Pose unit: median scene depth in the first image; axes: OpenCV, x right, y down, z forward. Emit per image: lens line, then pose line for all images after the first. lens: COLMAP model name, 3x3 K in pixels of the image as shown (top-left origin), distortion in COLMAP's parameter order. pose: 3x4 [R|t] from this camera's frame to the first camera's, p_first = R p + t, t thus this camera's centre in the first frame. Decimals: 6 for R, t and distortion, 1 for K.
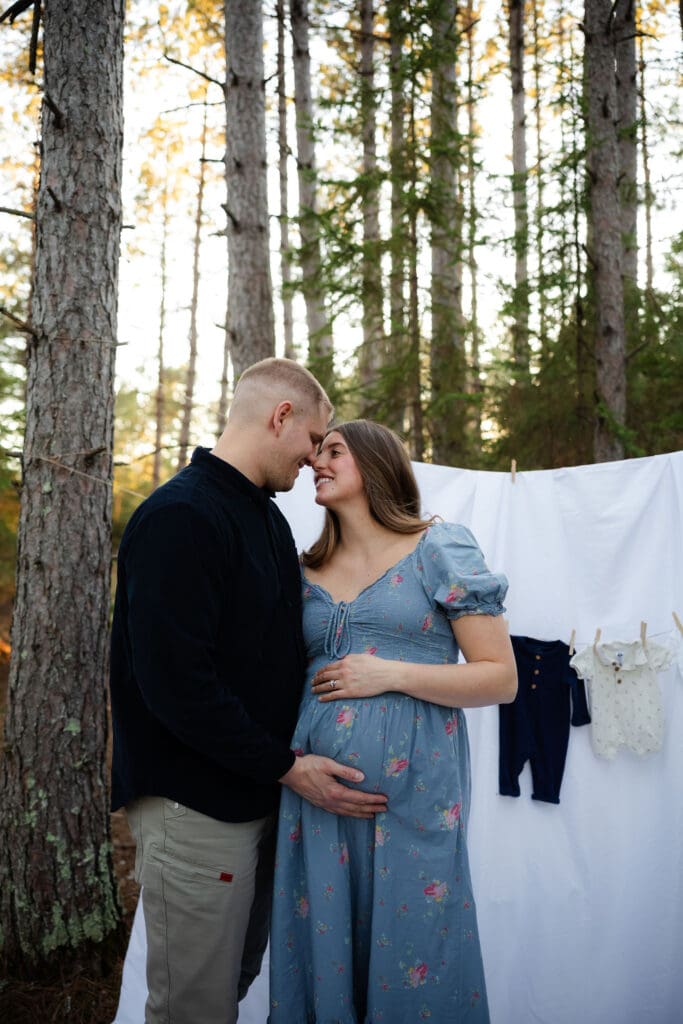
lens RADIAL K [[948.8, 0, 338.8], [0, 948.8, 508.1], [0, 0, 1]] dist [-0.009435, 0.000000]
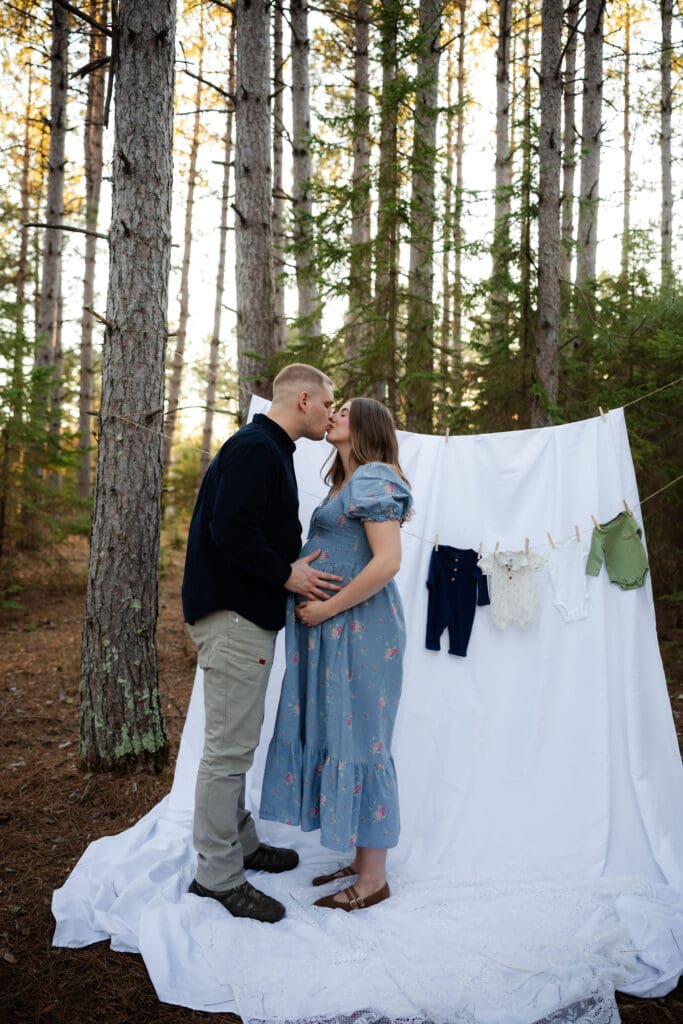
lens RADIAL K [[1013.2, 0, 360.1], [0, 1013.2, 531.6], [0, 0, 1]] dist [-0.046424, 0.000000]
pose [[0.998851, 0.025998, 0.040267, -0.006655], [-0.028241, 0.998021, 0.056181, 0.023537], [-0.038727, -0.057254, 0.997608, -0.513201]]
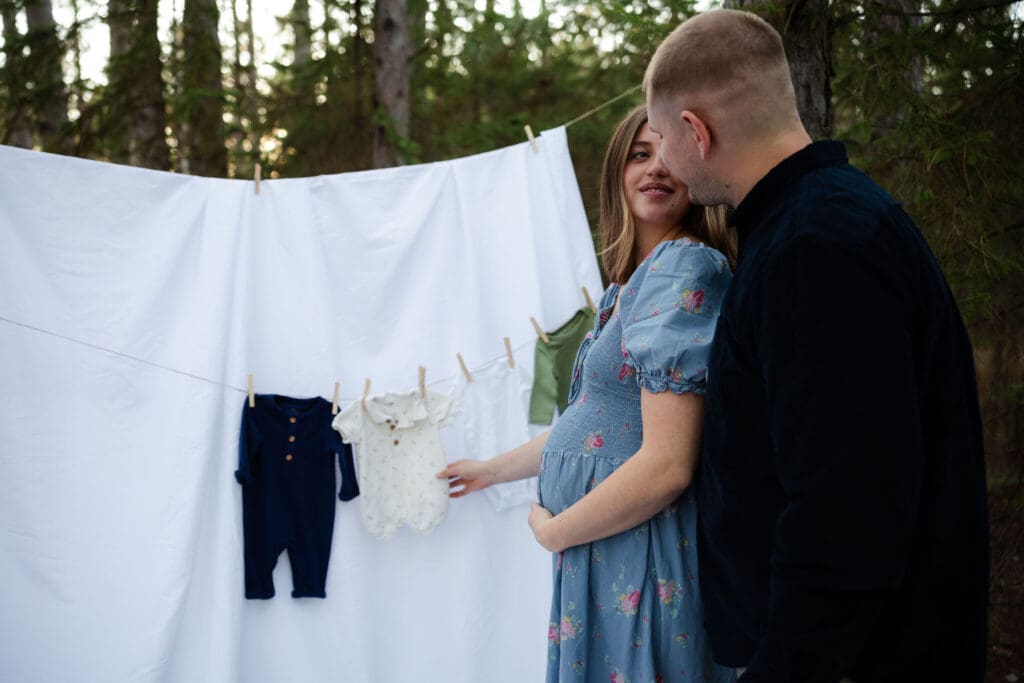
lens RADIAL K [[1013.2, 0, 508.3], [0, 1013.2, 345.9], [0, 0, 1]] dist [-0.046424, 0.000000]
pose [[0.929943, -0.045740, 0.364848, 0.065954], [0.008411, 0.994619, 0.103255, 0.011519], [-0.367608, -0.092953, 0.925324, 0.153505]]
